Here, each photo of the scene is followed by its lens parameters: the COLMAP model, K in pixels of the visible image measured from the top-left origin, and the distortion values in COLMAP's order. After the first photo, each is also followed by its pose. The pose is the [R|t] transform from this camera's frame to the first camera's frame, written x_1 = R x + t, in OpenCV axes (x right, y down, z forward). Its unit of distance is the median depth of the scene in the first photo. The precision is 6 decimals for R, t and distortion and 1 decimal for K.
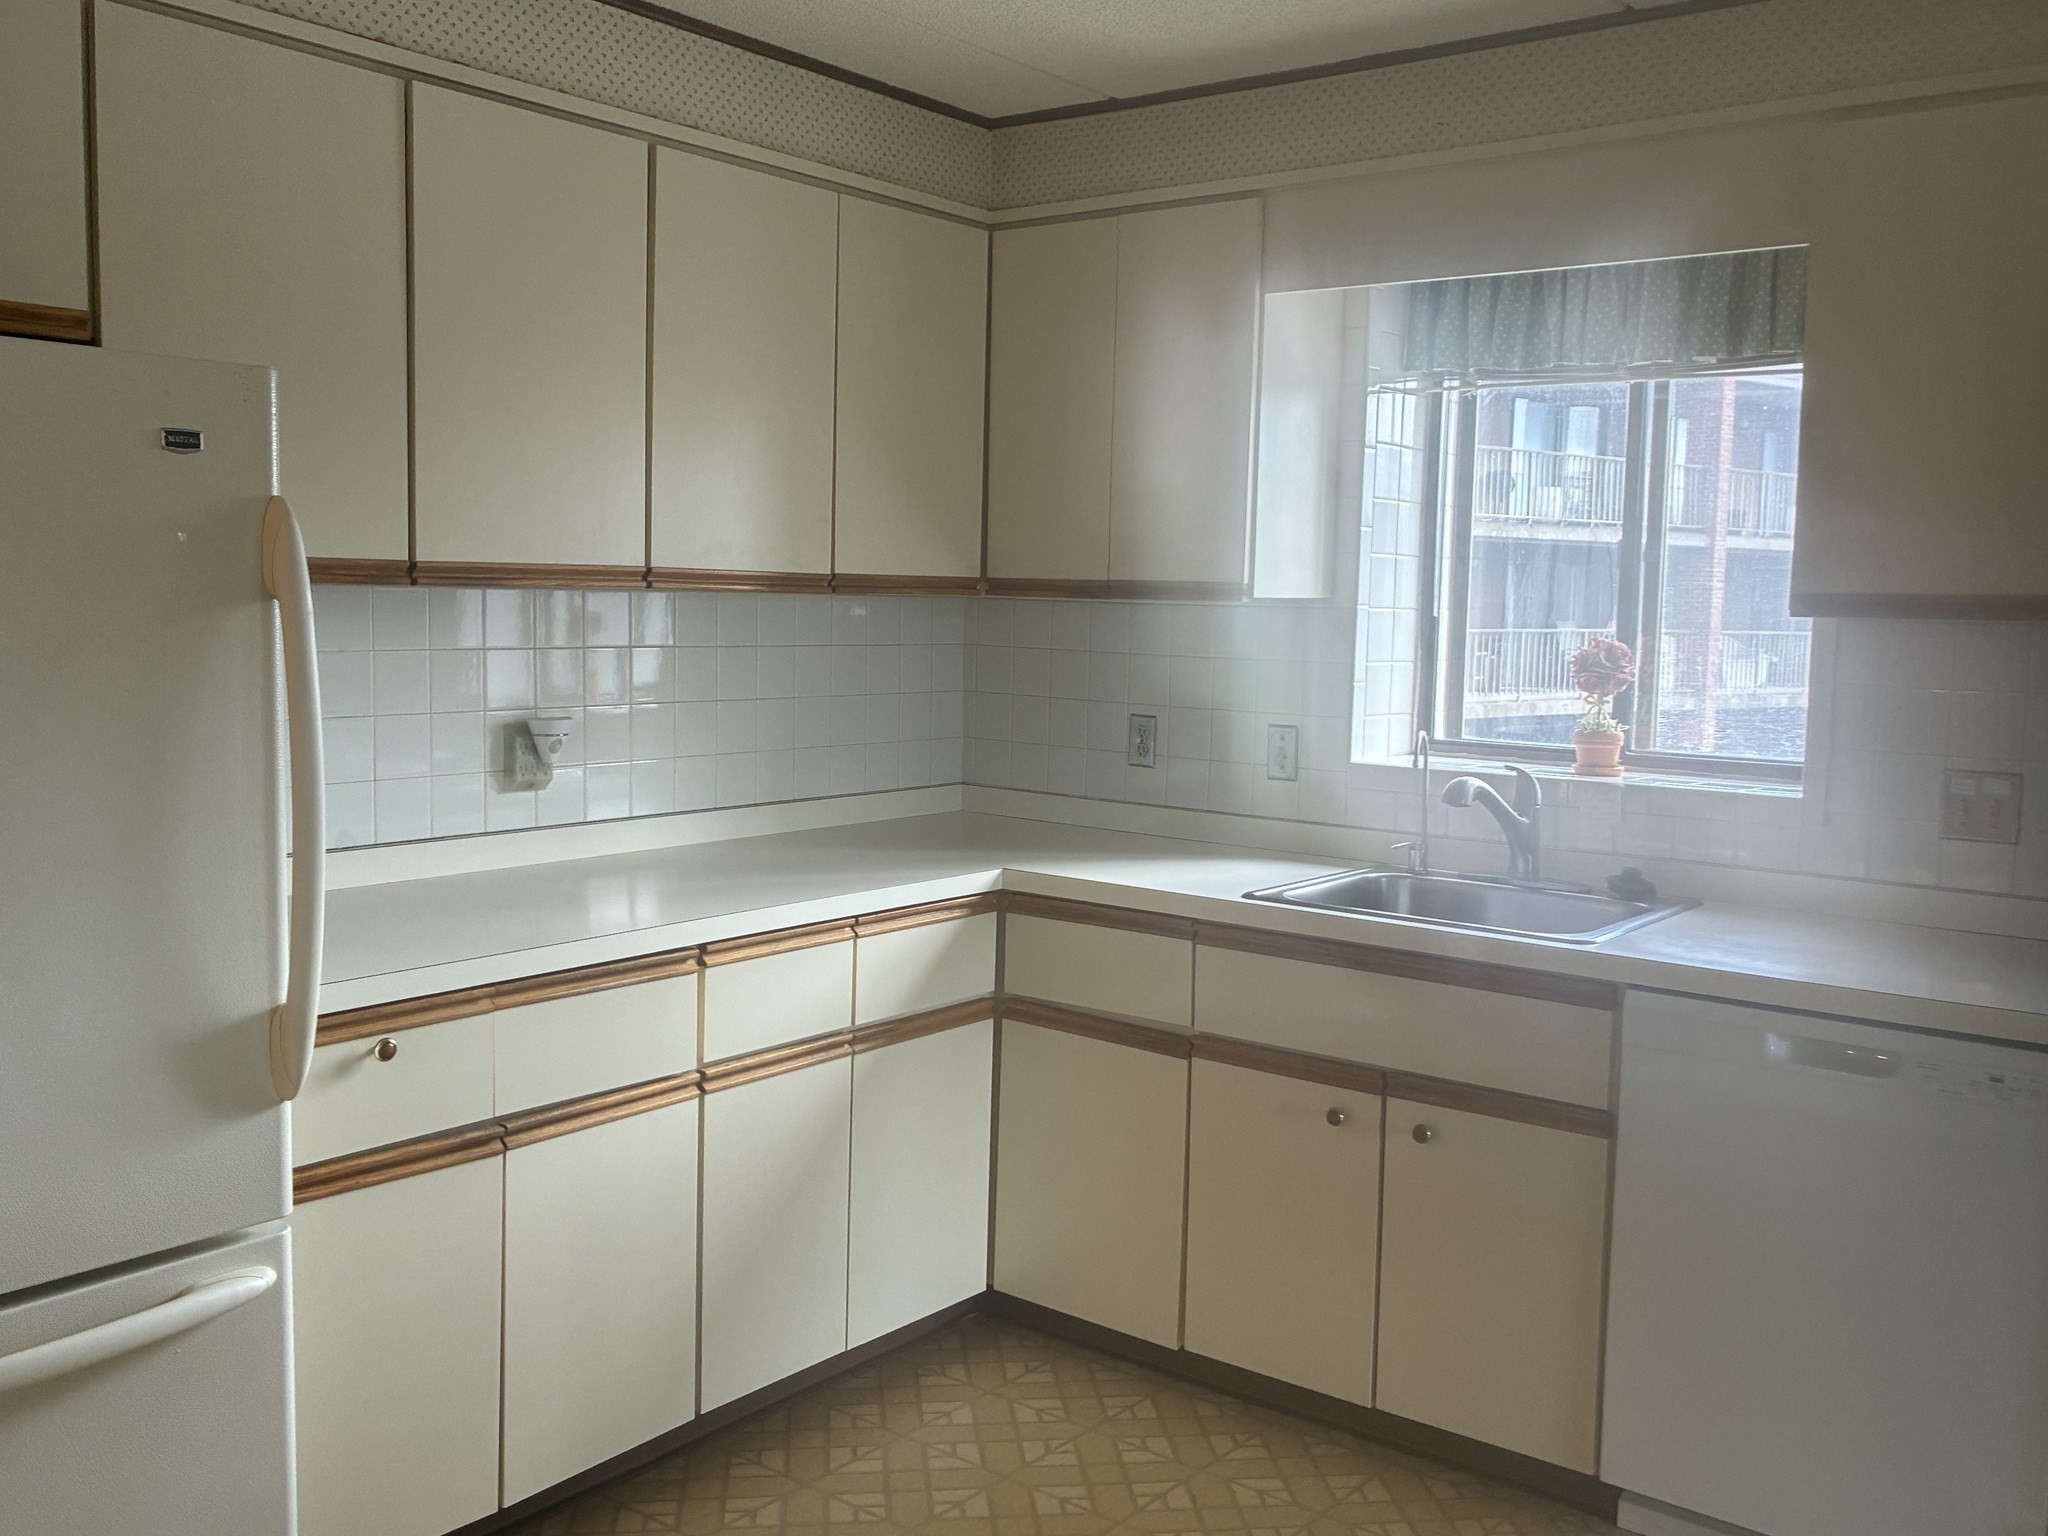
lens RADIAL K [[1856.4, 0, 1049.6], [0, 1856.4, 767.2], [0, 0, 1]] dist [0.021744, 0.000000]
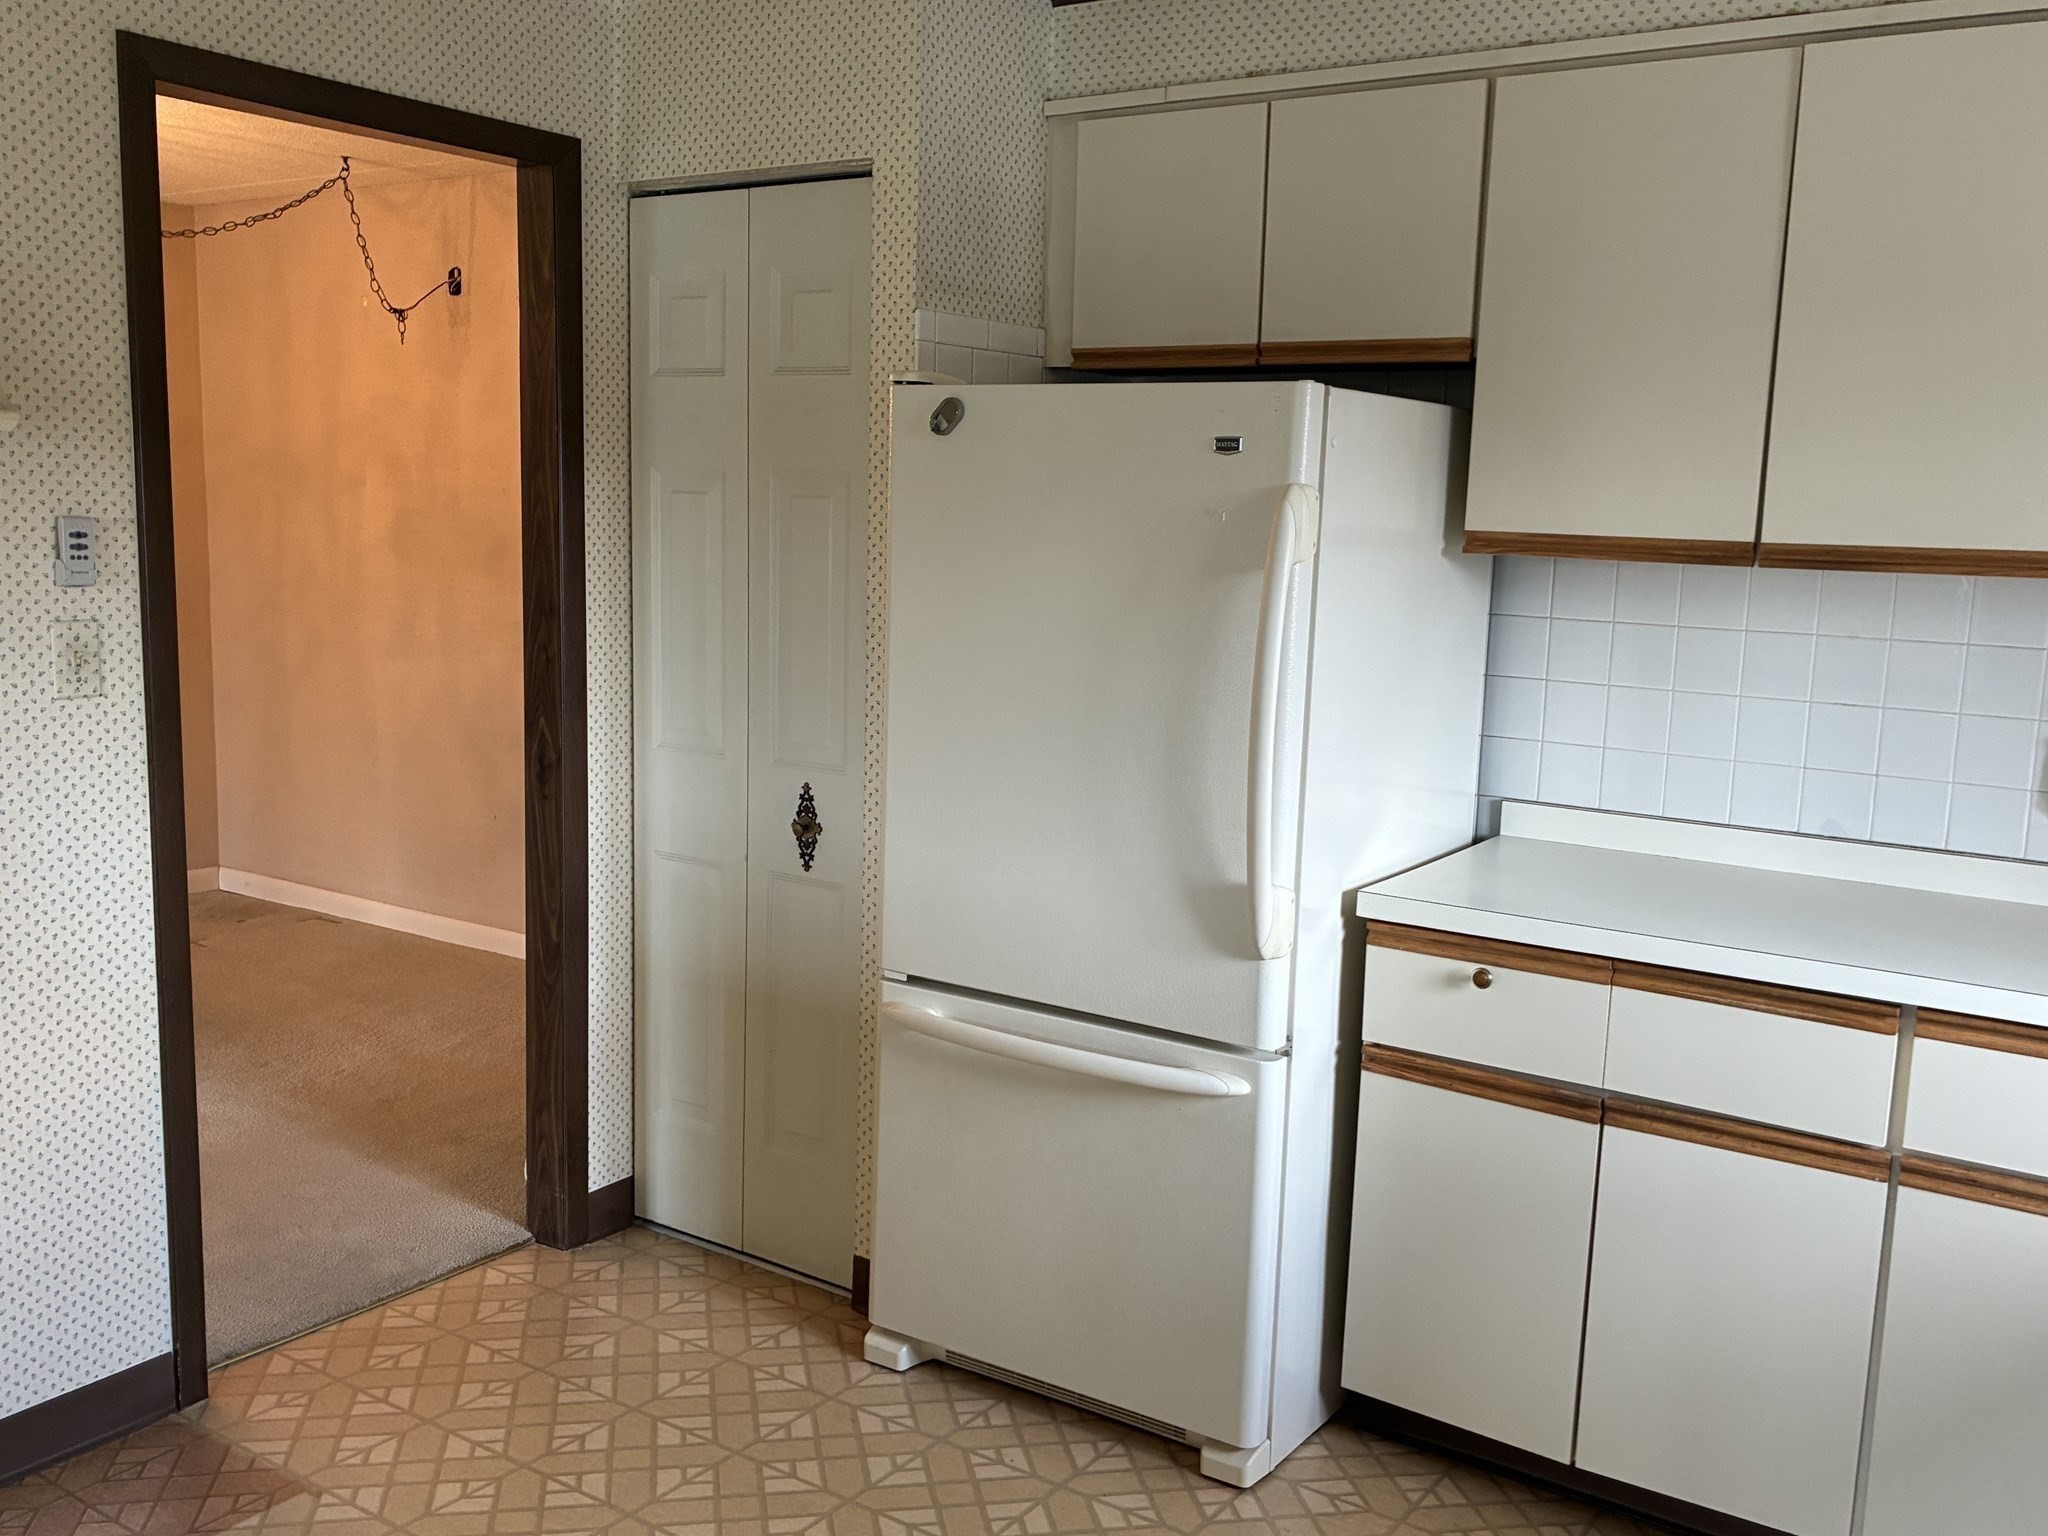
lens RADIAL K [[1856.4, 0, 1034.2], [0, 1856.4, 773.7], [0, 0, 1]] dist [0.021744, 0.000000]
pose [[0.069423, 0.132753, -0.988715, 0.539146], [-0.126004, 0.984335, 0.123317, -0.055047], [0.989598, 0.116020, 0.085063, 0.475398]]
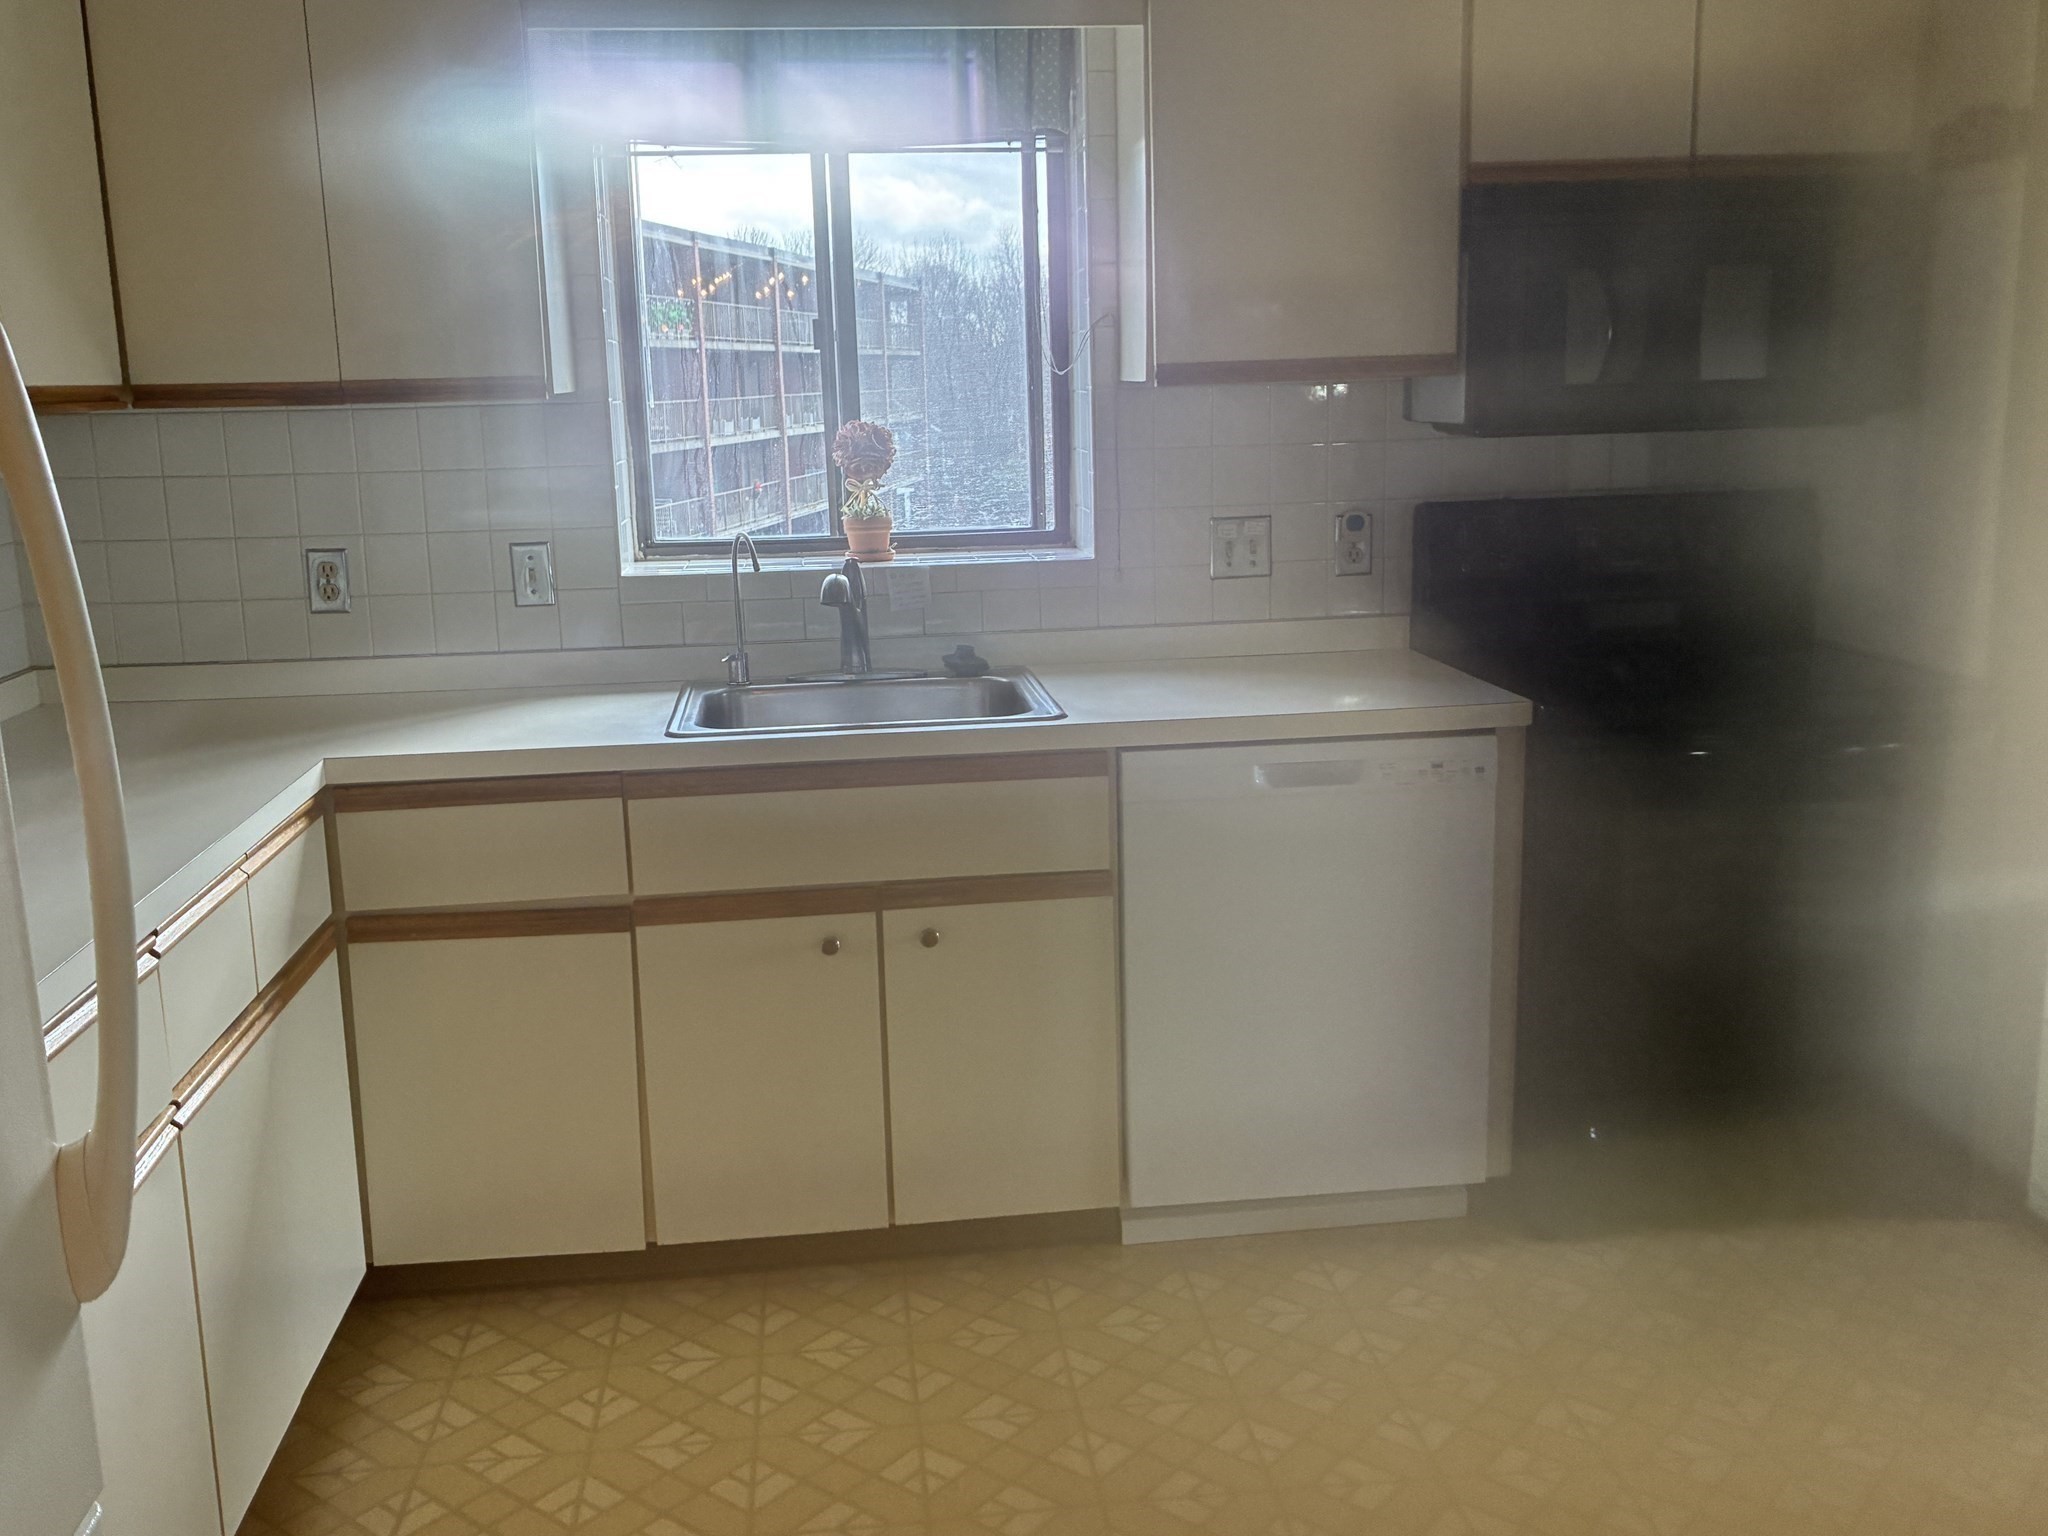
lens RADIAL K [[1856.4, 0, 1014.9], [0, 1856.4, 775.2], [0, 0, 1]] dist [0.021744, 0.000000]
pose [[0.714547, -0.183906, 0.674982, -0.375980], [0.107120, 0.982213, 0.154215, -0.030542], [-0.691338, -0.037889, 0.721538, 0.246117]]
